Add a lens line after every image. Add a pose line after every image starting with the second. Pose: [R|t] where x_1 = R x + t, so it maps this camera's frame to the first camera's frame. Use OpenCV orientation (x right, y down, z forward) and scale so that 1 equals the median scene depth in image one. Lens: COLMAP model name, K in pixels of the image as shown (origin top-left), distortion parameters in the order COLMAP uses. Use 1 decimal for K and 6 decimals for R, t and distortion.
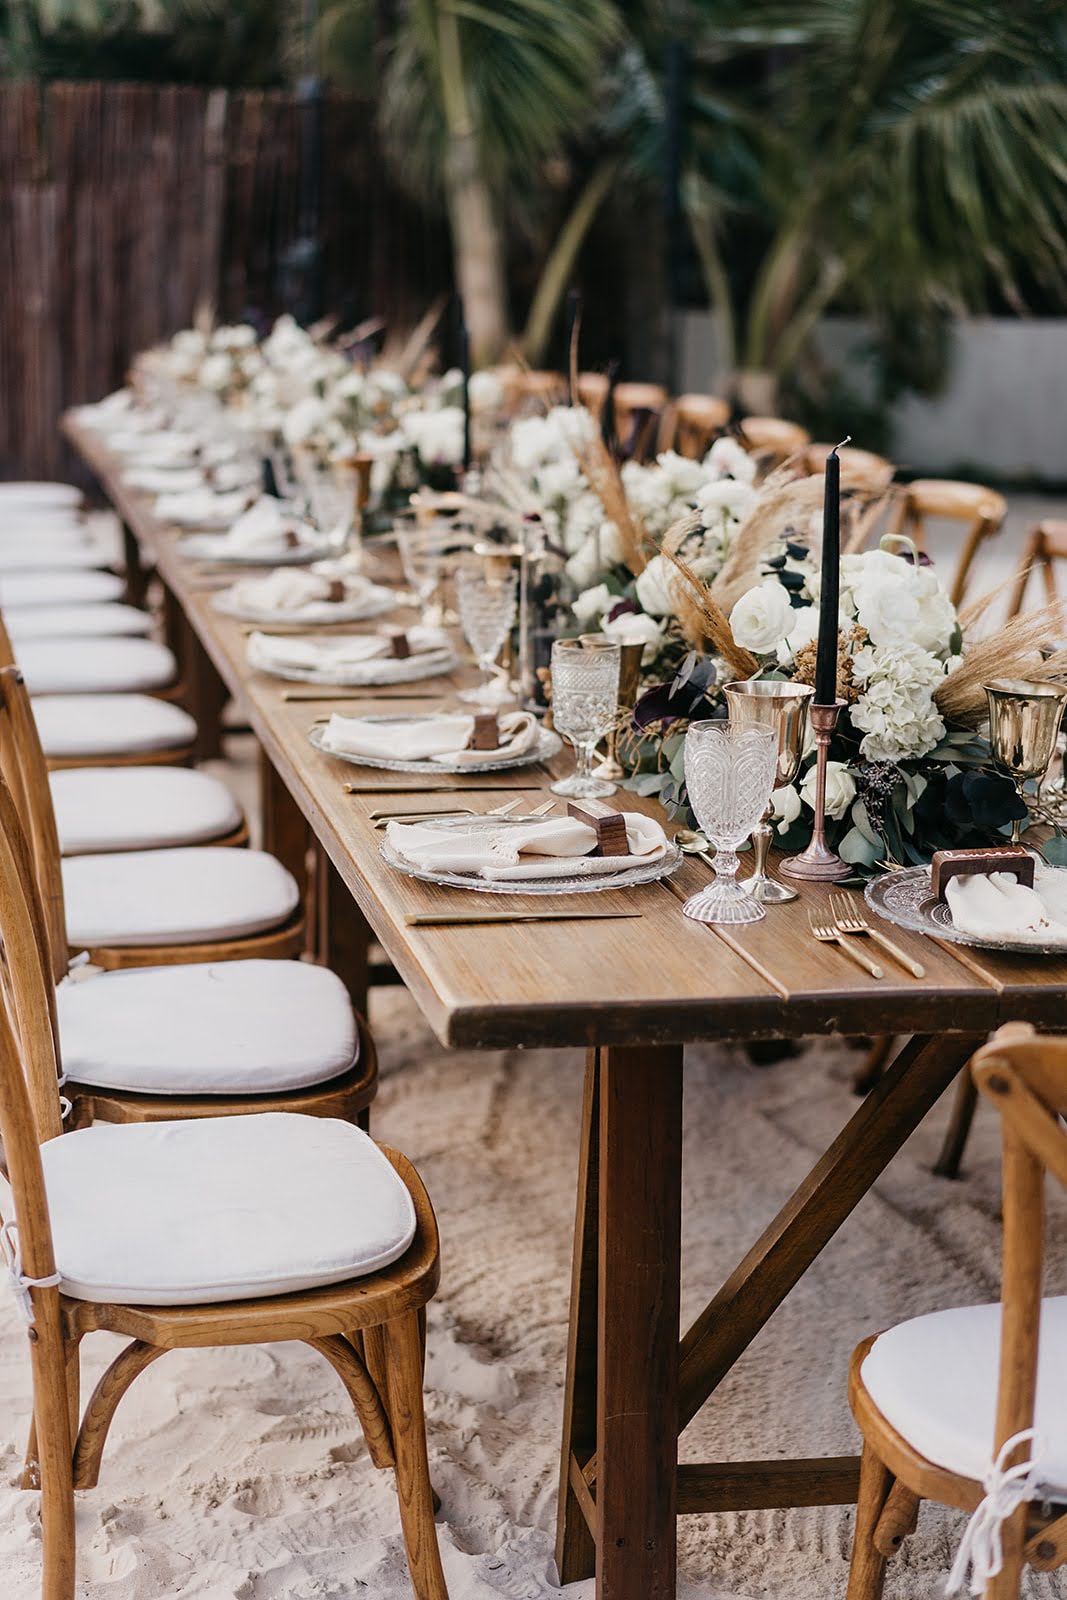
lens RADIAL K [[2661.3, 0, 531.5], [0, 2661.3, 796.5], [0, 0, 1]] dist [-0.012050, 0.000000]
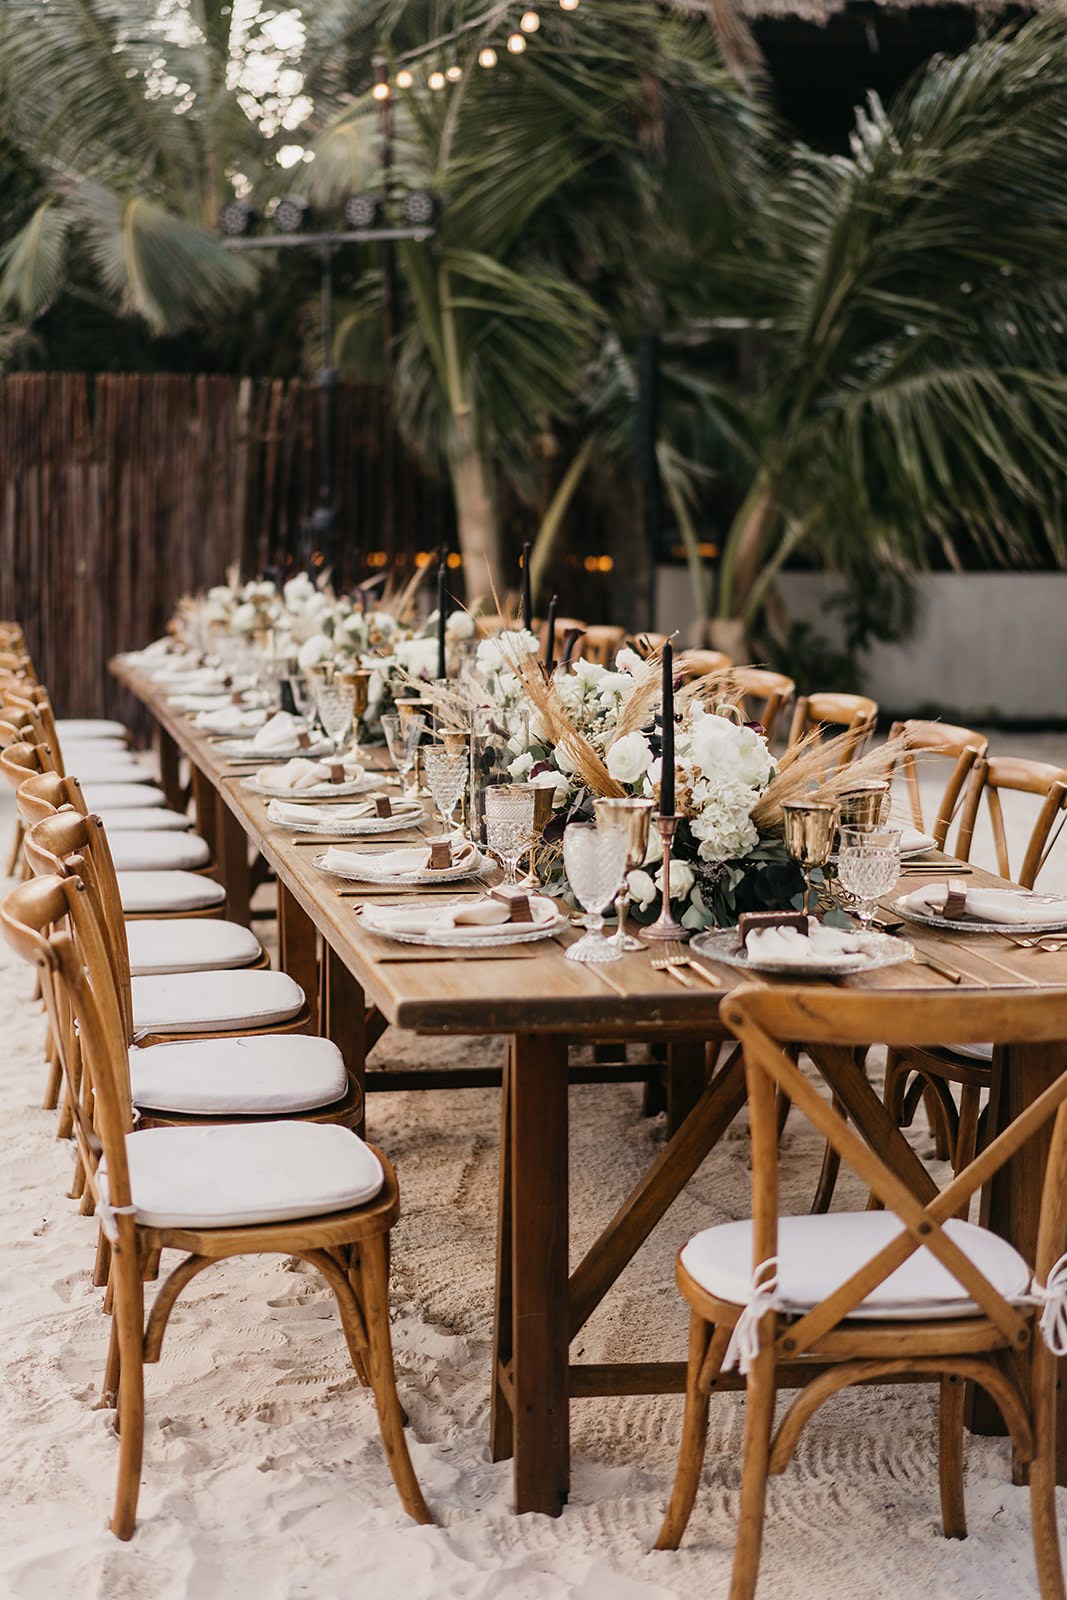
lens RADIAL K [[2661.3, 0, 538.1], [0, 2661.3, 802.9], [0, 0, 1]] dist [-0.012050, 0.000000]
pose [[0.999919, -0.010634, -0.006999, 0.034808], [0.009914, 0.995339, -0.095930, 0.065215], [0.007987, 0.095853, 0.995363, -0.294873]]
